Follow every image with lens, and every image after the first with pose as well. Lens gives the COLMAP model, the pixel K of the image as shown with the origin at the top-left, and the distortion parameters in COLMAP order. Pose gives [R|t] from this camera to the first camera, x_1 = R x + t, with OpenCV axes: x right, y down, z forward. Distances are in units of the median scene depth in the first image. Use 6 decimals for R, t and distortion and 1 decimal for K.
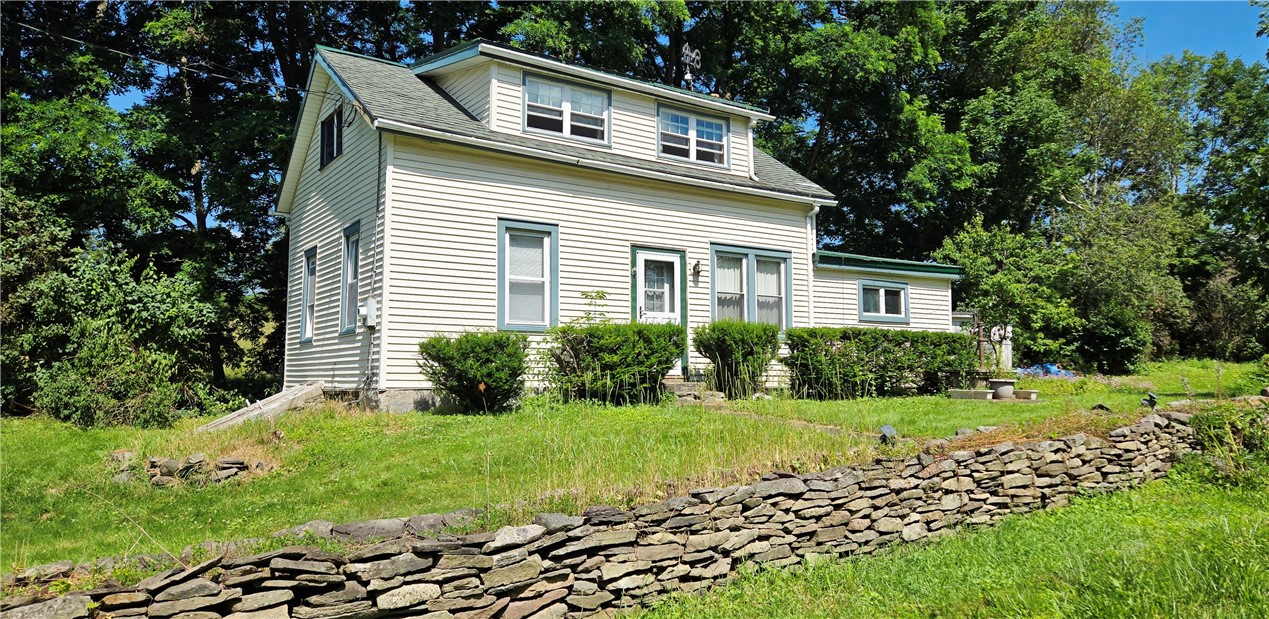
lens RADIAL K [[830.7, 0, 635.5], [0, 830.7, 314.9], [0, 0, 1]] dist [0.034020, 0.000036]
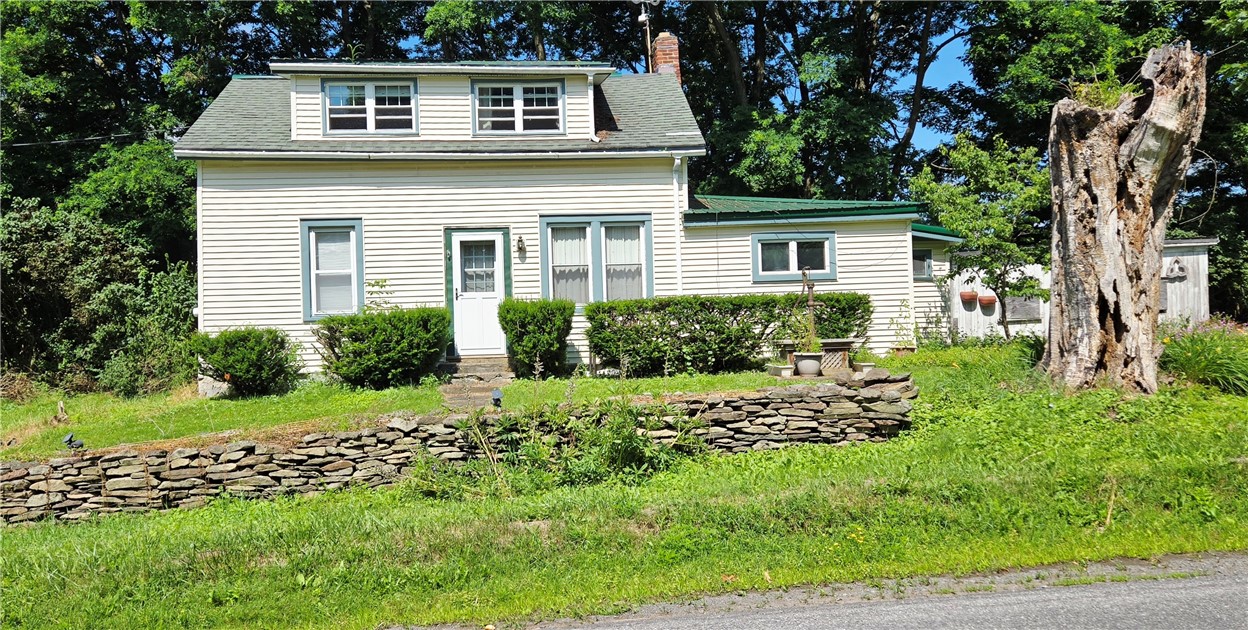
lens RADIAL K [[927.1, 0, 624.4], [0, 927.1, 318.8], [0, 0, 1]] dist [0.047195, -0.003820]
pose [[0.876137, -0.035579, -0.480748, 0.708175], [0.070125, 0.996071, 0.054082, -0.019243], [0.476935, -0.081095, 0.875189, 0.096625]]
